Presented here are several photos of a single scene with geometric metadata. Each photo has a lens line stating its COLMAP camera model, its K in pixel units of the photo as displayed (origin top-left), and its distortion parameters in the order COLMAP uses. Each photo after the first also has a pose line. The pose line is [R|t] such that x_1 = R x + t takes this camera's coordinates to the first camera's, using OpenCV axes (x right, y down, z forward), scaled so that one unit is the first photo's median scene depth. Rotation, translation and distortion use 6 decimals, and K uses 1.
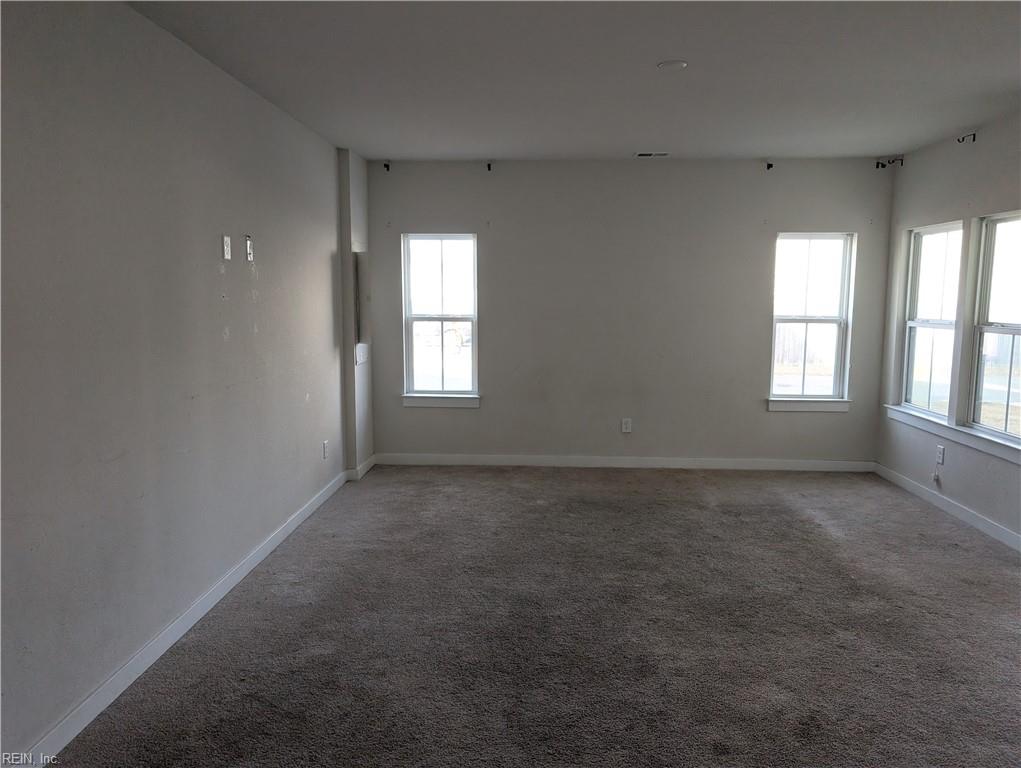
lens RADIAL K [[714.1, 0, 510.5], [0, 714.1, 384.0], [0, 0, 1]] dist [0.006419, -0.003916]
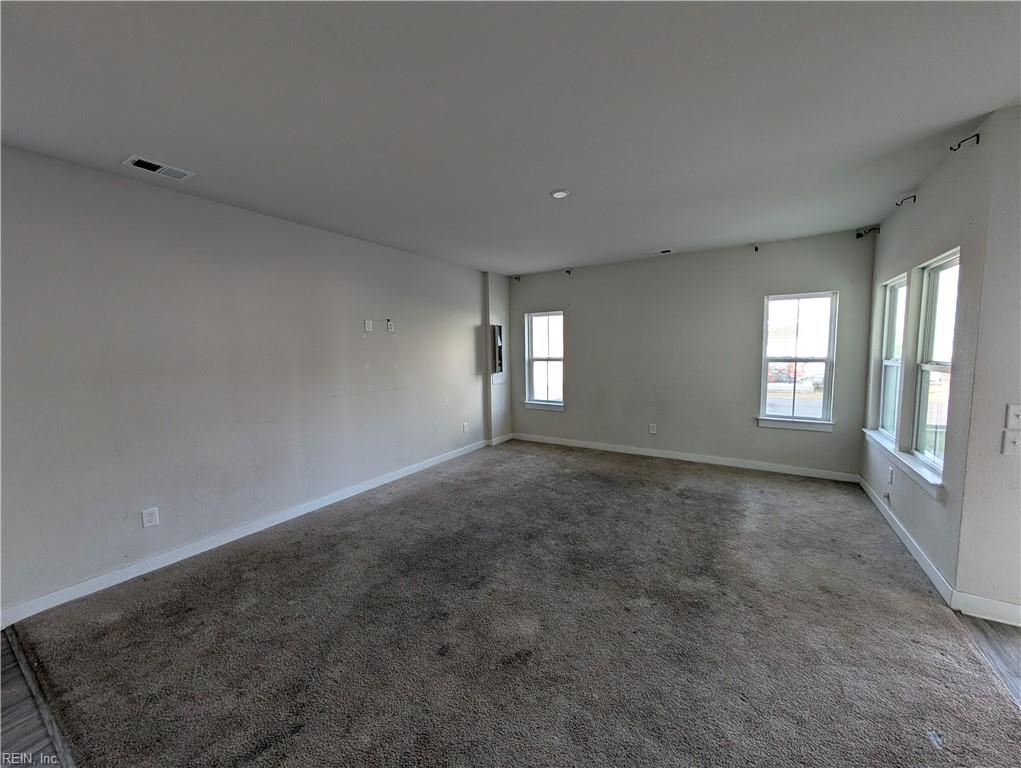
lens RADIAL K [[380.0, 0, 511.2], [0, 380.0, 380.8], [0, 0, 1]] dist [-0.000797, 0.000107]
pose [[0.879110, 0.022353, -0.476094, 0.333720], [-0.041510, 0.998695, -0.029757, -0.009183], [0.474808, 0.045923, 0.878891, 0.155638]]
